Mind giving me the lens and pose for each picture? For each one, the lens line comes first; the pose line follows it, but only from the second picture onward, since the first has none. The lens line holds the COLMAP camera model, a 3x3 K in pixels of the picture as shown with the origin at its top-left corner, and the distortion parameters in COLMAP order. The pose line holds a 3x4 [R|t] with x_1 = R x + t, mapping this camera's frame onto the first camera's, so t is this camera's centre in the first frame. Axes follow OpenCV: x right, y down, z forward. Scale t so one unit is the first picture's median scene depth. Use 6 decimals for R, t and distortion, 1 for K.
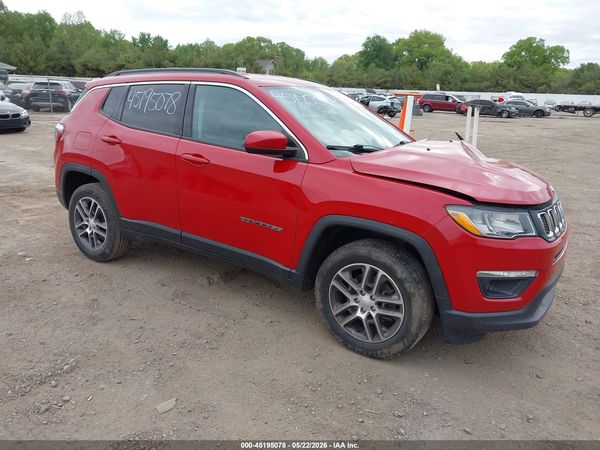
lens RADIAL K [[469.3, 0, 299.5], [0, 469.3, 225.8], [0, 0, 1]] dist [0.026158, -0.020717]
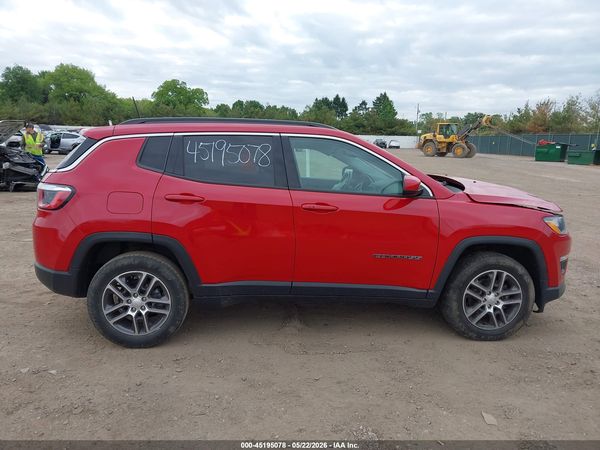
lens RADIAL K [[469.3, 0, 298.4], [0, 469.3, 221.0], [0, 0, 1]] dist [0.026158, -0.020717]
pose [[0.779964, -0.121741, 0.613870, -0.828682], [0.171211, 0.984984, -0.022196, -0.091135], [-0.601950, 0.122413, 0.789095, 0.202057]]
